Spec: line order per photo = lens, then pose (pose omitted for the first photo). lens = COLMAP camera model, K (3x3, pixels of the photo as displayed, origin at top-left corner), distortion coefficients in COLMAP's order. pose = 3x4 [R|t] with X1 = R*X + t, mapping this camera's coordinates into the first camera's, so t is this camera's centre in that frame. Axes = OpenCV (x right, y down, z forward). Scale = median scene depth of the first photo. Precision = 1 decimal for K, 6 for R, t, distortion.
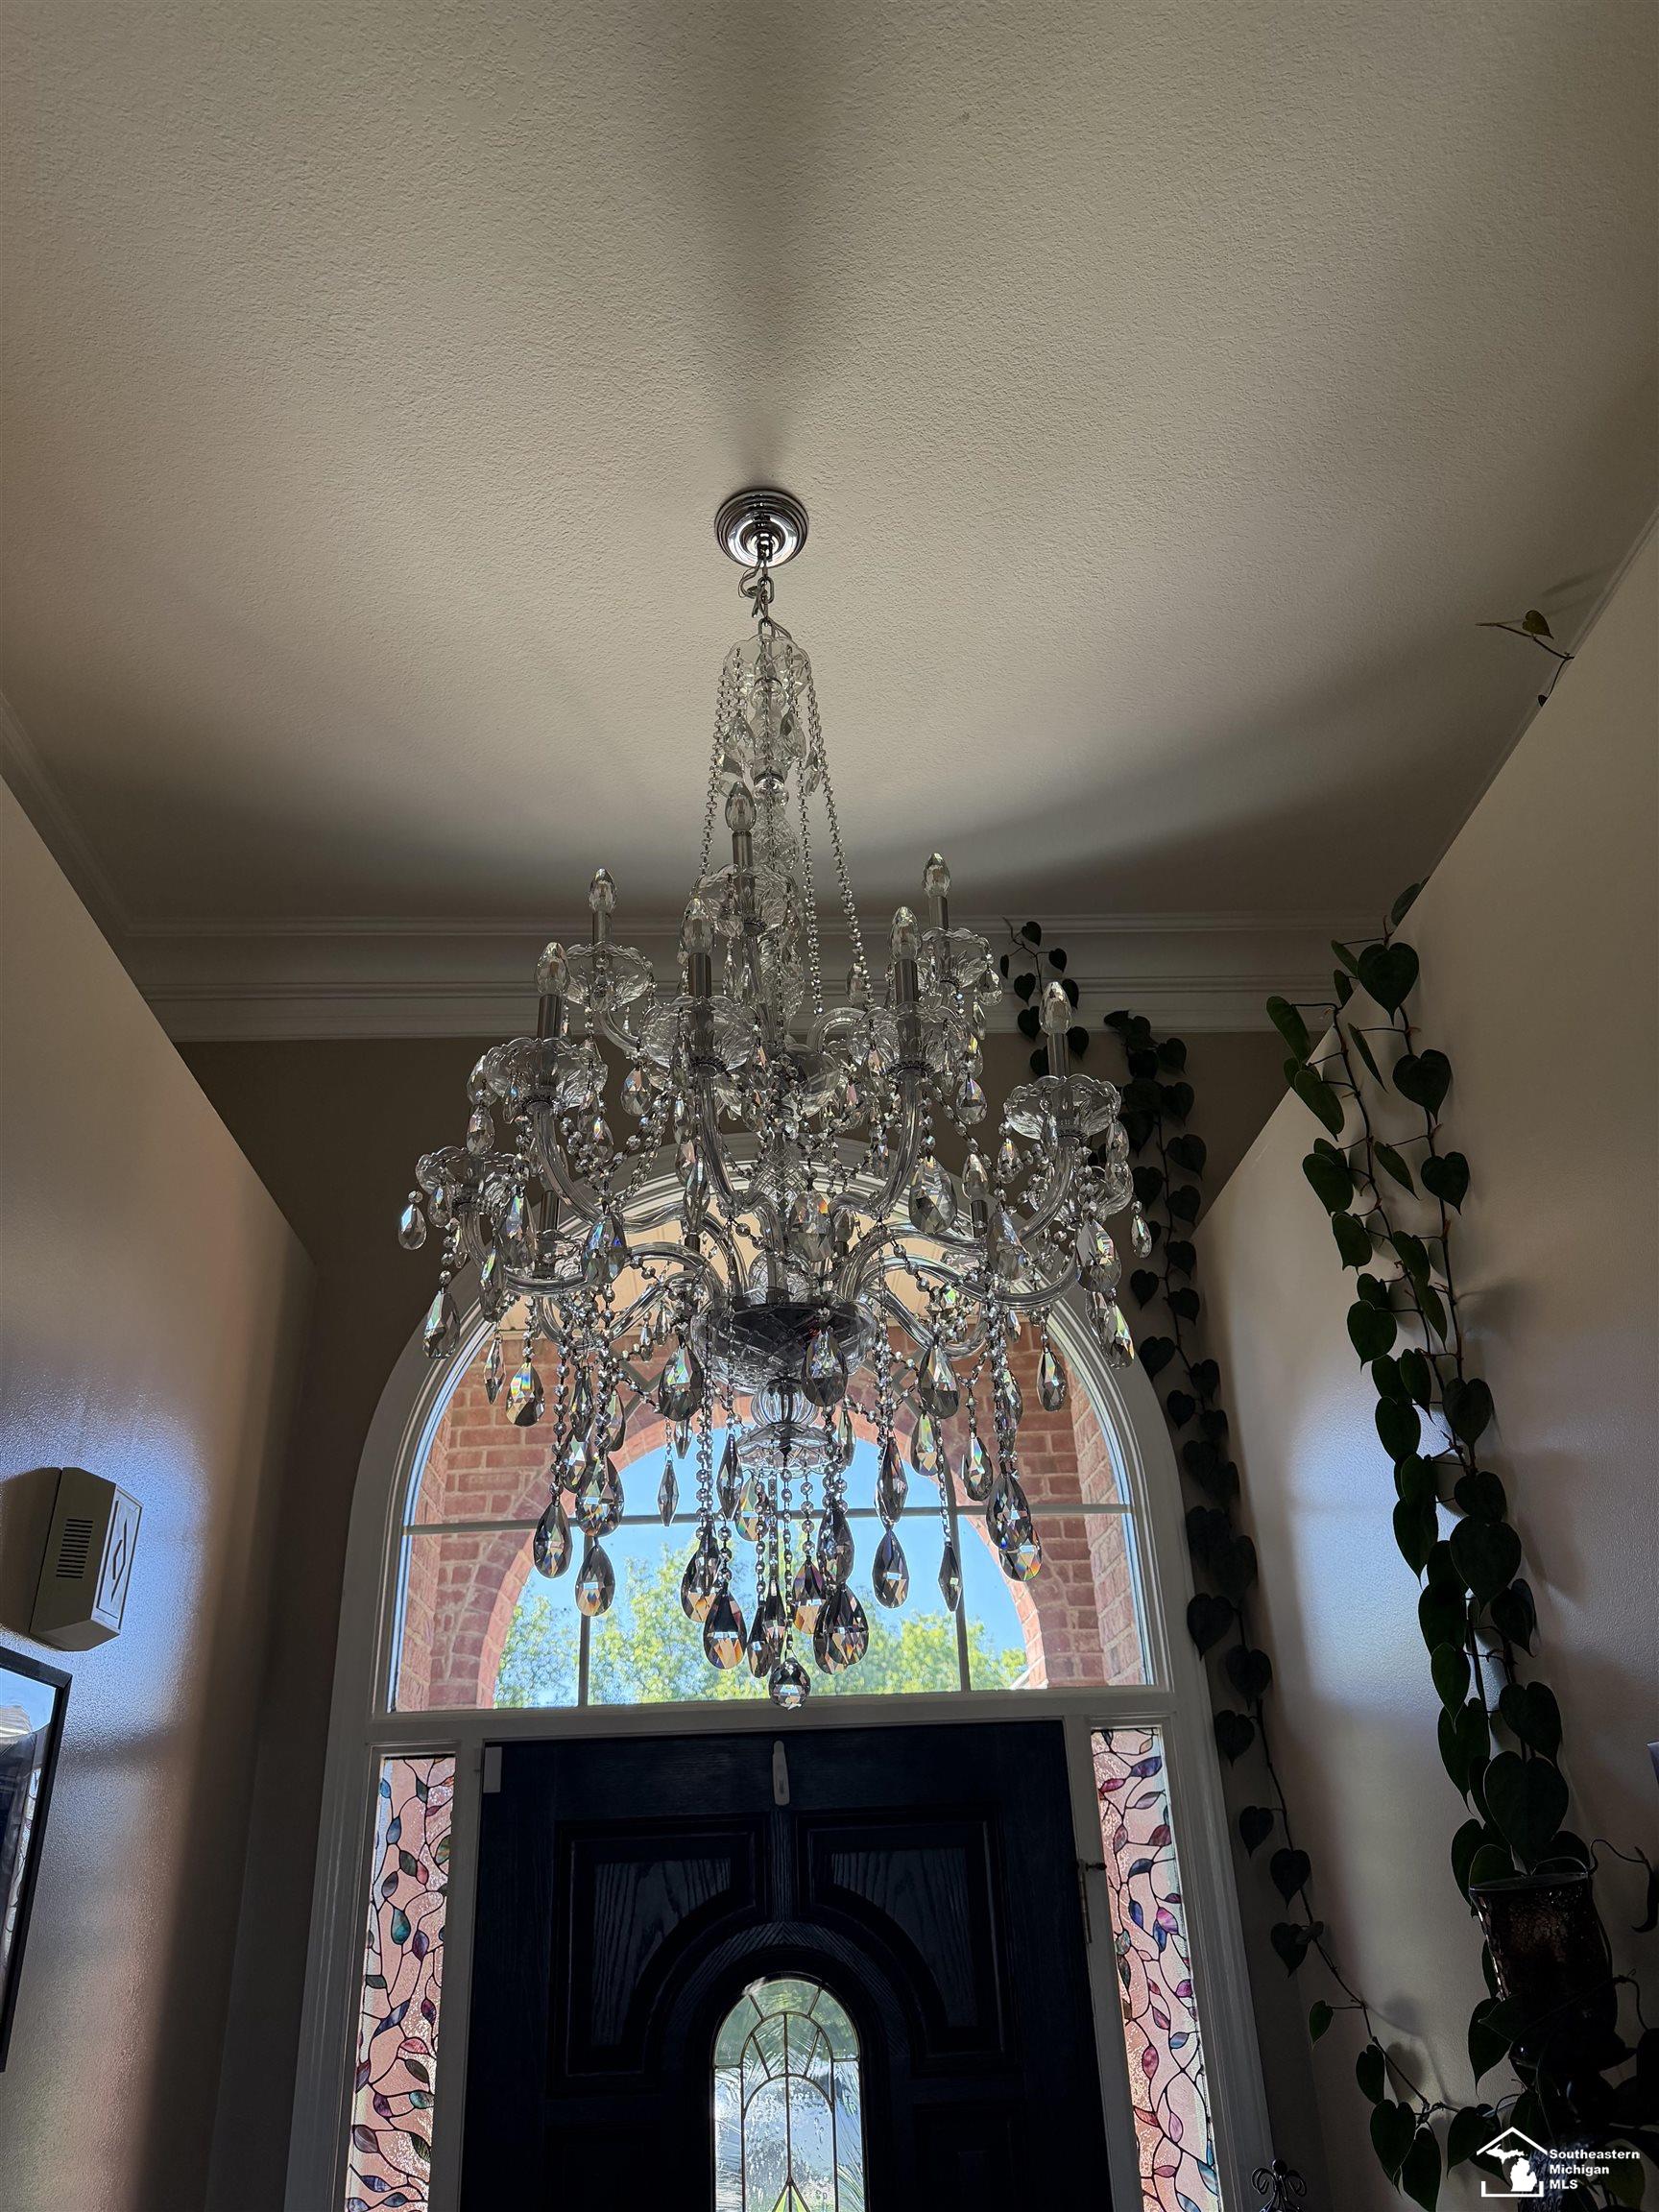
lens RADIAL K [[1650.1, 0, 829.5], [0, 1650.1, 1106.0], [0, 0, 1]] dist [0.169438, -0.306687]
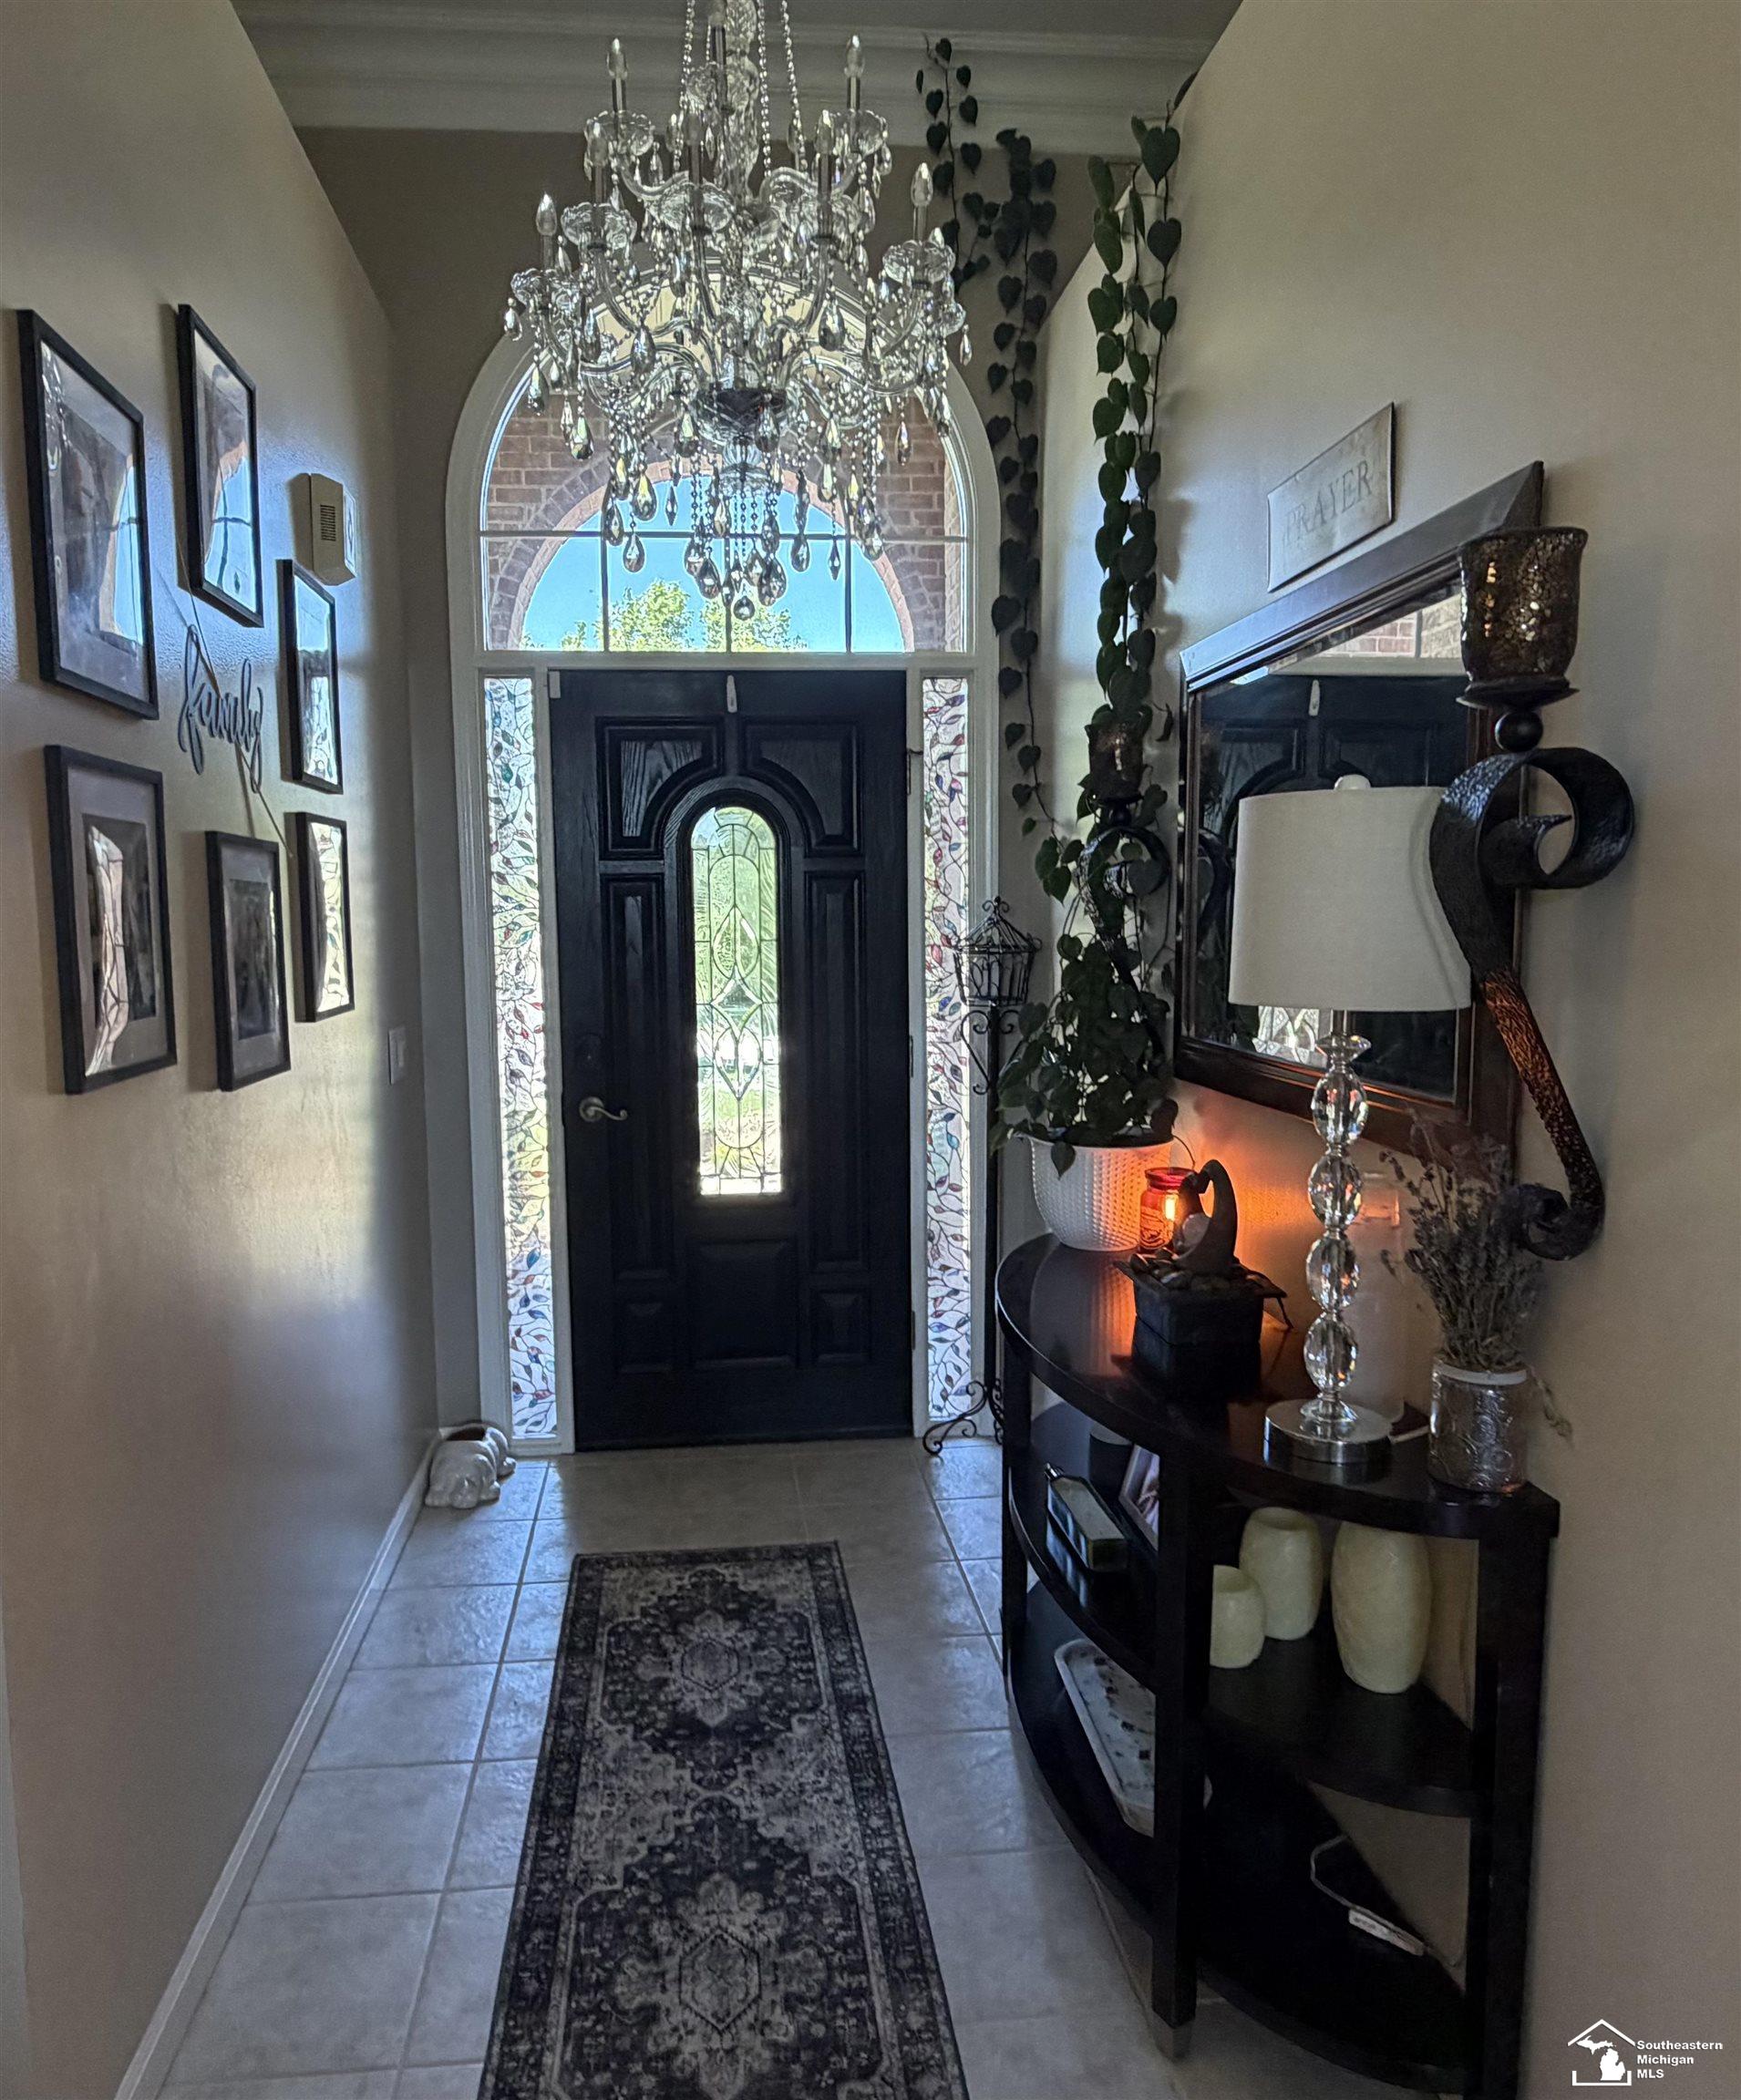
lens RADIAL K [[1392.2, 0, 810.5], [0, 1392.2, 1050.2], [0, 0, 1]] dist [0.000337, -0.001399]
pose [[0.998772, 0.023534, 0.043606, -0.003551], [-0.043447, 0.839066, 0.542293, -0.056110], [-0.023827, -0.543521, 0.839057, -0.358968]]
